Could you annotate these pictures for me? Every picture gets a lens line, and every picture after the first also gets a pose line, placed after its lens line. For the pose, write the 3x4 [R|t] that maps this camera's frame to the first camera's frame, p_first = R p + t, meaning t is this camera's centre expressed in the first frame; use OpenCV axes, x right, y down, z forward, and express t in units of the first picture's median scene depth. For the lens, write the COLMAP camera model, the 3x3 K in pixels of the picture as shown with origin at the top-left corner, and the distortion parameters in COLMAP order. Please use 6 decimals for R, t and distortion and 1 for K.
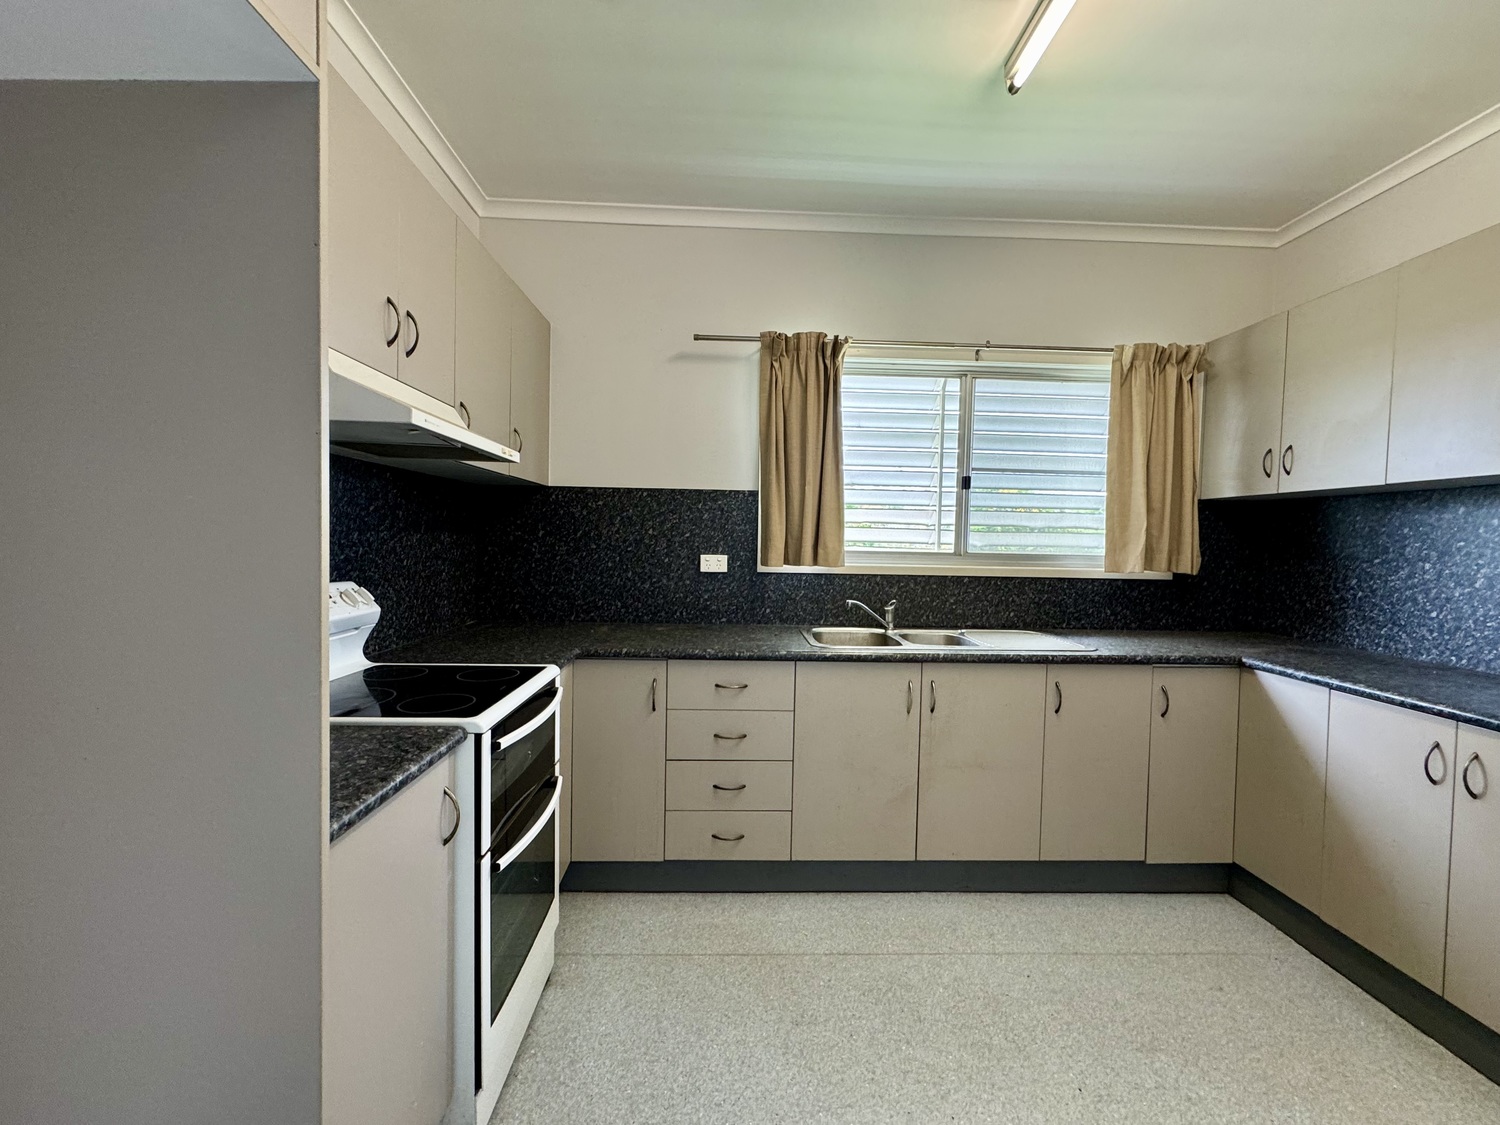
lens RADIAL K [[596.7, 0, 749.9], [0, 596.7, 558.9], [0, 0, 1]] dist [-0.001893, 0.000309]
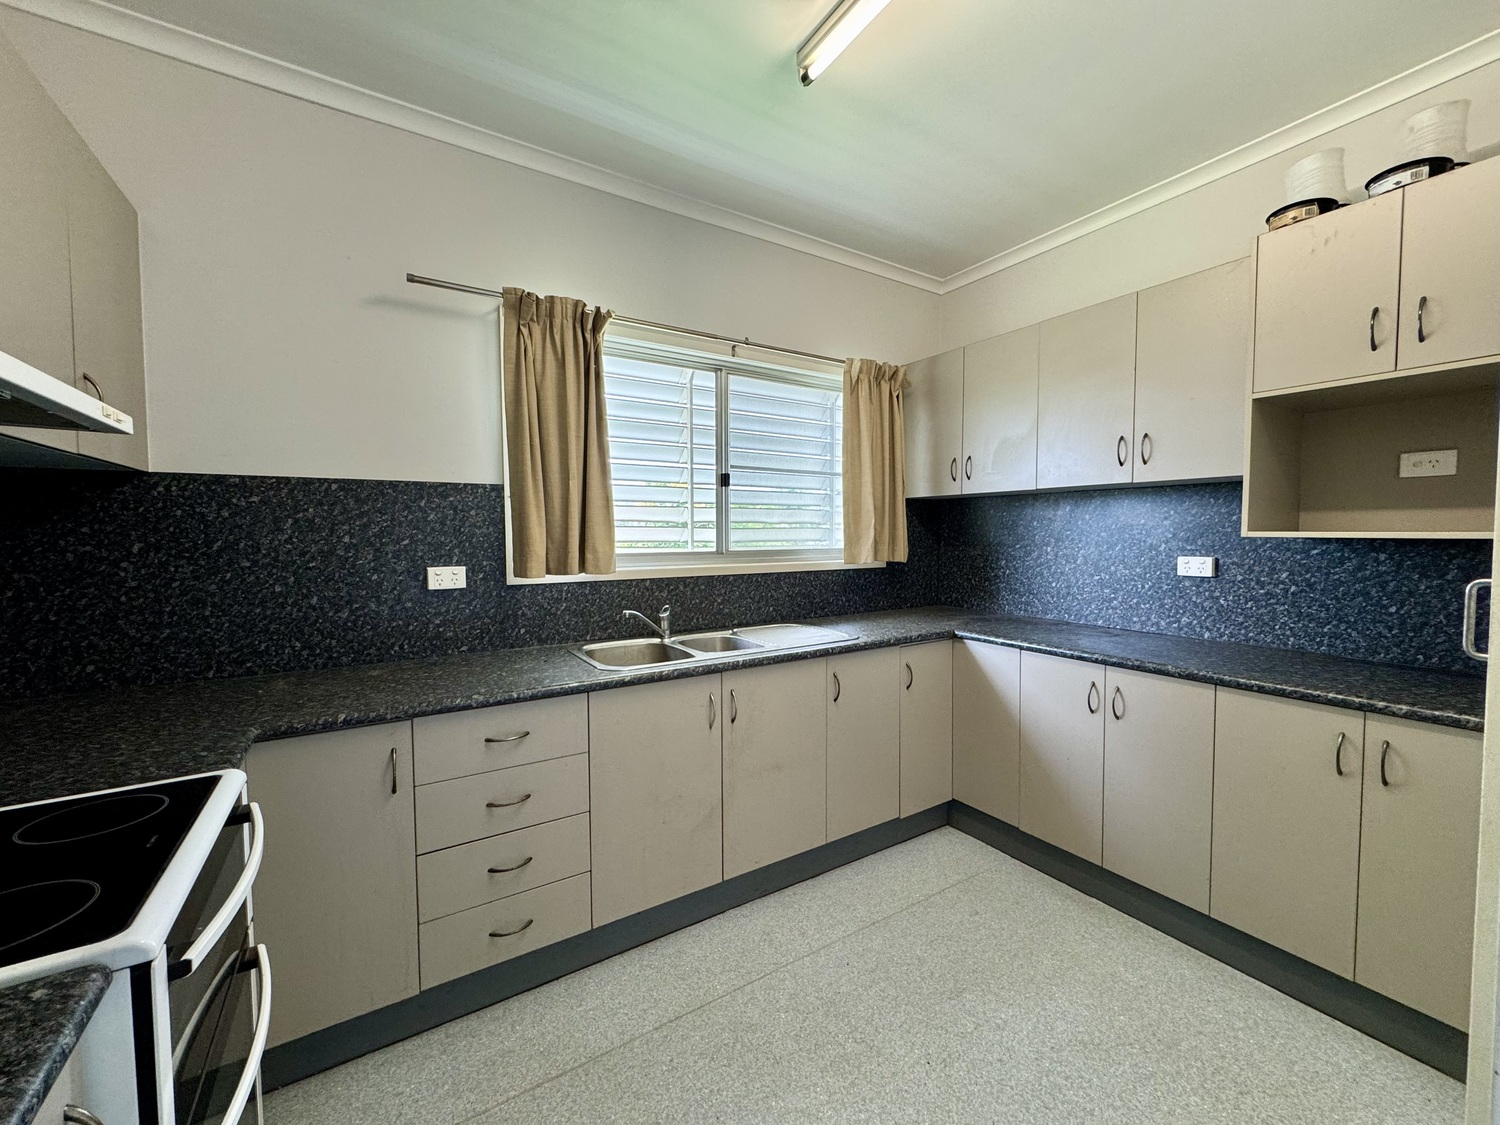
lens RADIAL K [[596.7, 0, 749.9], [0, 596.7, 558.9], [0, 0, 1]] dist [-0.001893, 0.000309]
pose [[0.861715, -0.046366, 0.505269, -0.116507], [0.039063, 0.998923, 0.025046, -0.021987], [-0.505886, -0.001845, 0.862598, 0.139371]]
